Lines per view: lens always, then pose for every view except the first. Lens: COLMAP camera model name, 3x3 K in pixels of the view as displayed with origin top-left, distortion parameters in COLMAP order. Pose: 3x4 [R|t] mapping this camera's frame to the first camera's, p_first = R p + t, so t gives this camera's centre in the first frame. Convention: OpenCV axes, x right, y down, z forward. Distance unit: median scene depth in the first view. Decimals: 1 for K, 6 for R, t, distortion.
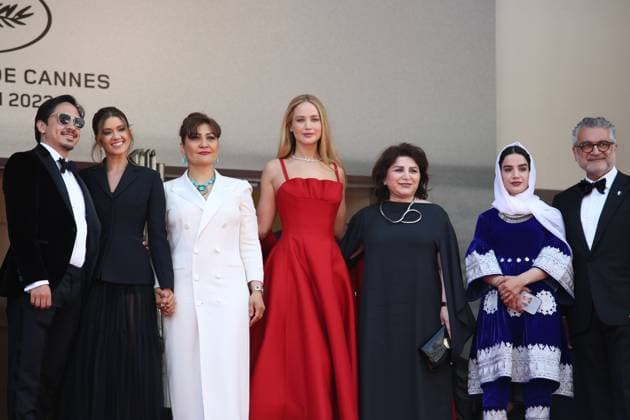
lens RADIAL K [[2410.9, 0, 315.0], [0, 2410.9, 210.0], [0, 0, 1]] dist [-0.038705, 2.670040]
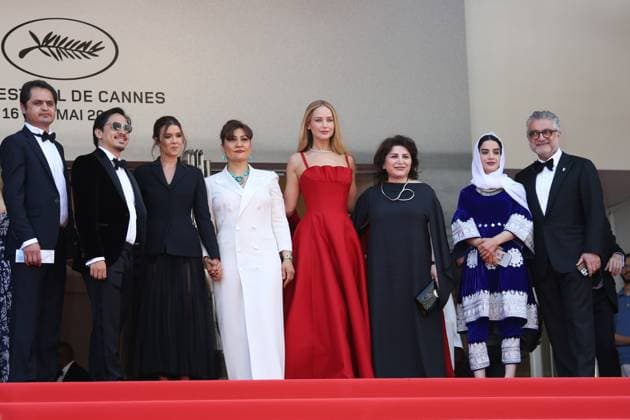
lens RADIAL K [[2410.9, 0, 315.0], [0, 2410.9, 210.0], [0, 0, 1]] dist [-0.038705, 2.670040]
pose [[0.999141, -0.040467, -0.008944, 0.002922], [0.040511, 0.999168, 0.004723, 0.003244], [0.008745, -0.005082, 0.999949, -0.273090]]
